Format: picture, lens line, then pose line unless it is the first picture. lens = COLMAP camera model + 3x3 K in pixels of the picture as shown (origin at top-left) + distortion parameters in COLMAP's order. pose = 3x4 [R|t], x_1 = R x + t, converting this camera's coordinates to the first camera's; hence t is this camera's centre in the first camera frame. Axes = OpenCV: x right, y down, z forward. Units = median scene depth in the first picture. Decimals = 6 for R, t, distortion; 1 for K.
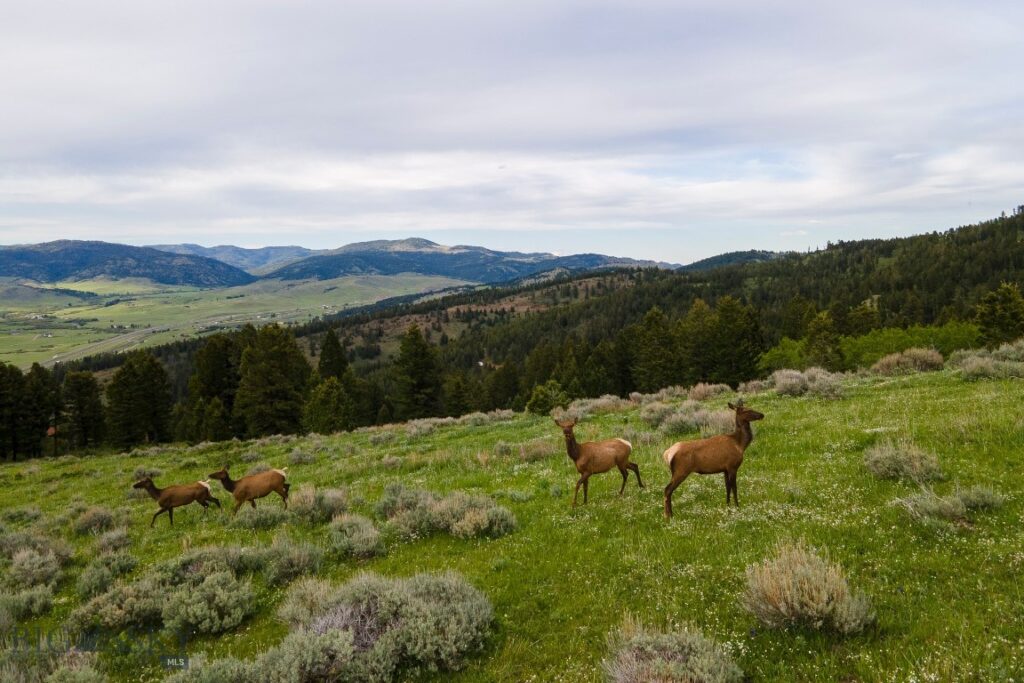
lens RADIAL K [[764.5, 0, 505.0], [0, 764.5, 295.9], [0, 0, 1]] dist [0.035152, 0.051100]
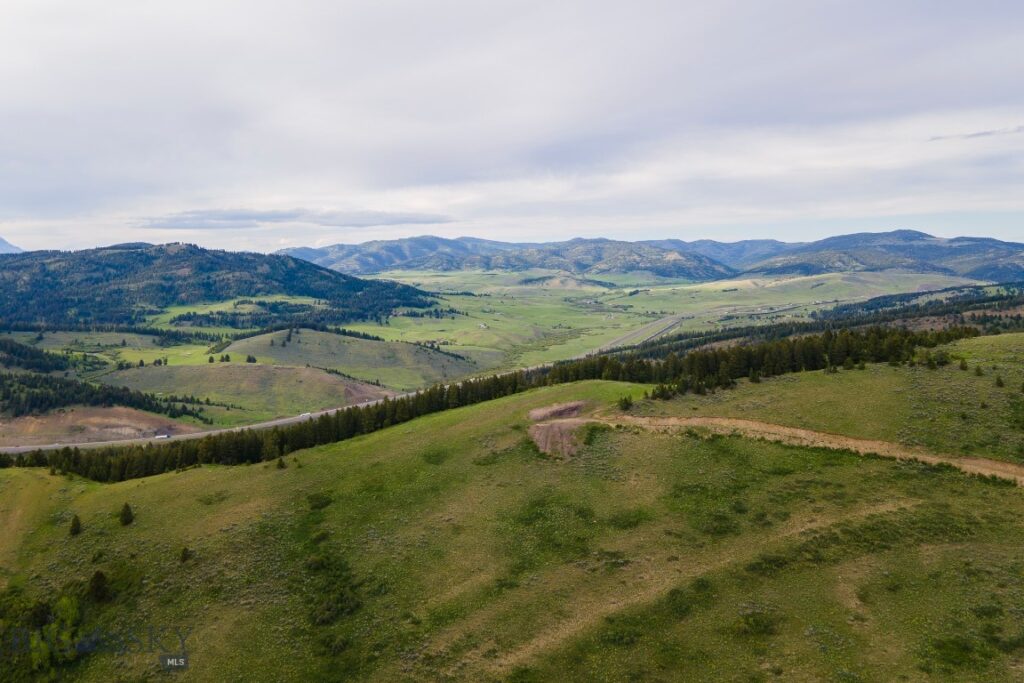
lens RADIAL K [[764.5, 0, 505.0], [0, 764.5, 295.9], [0, 0, 1]] dist [0.035152, 0.051100]
pose [[0.834139, 0.030637, -0.550703, 0.000267], [-0.023310, 0.999522, 0.020299, -0.006179], [0.551062, -0.004096, 0.834454, -0.153647]]
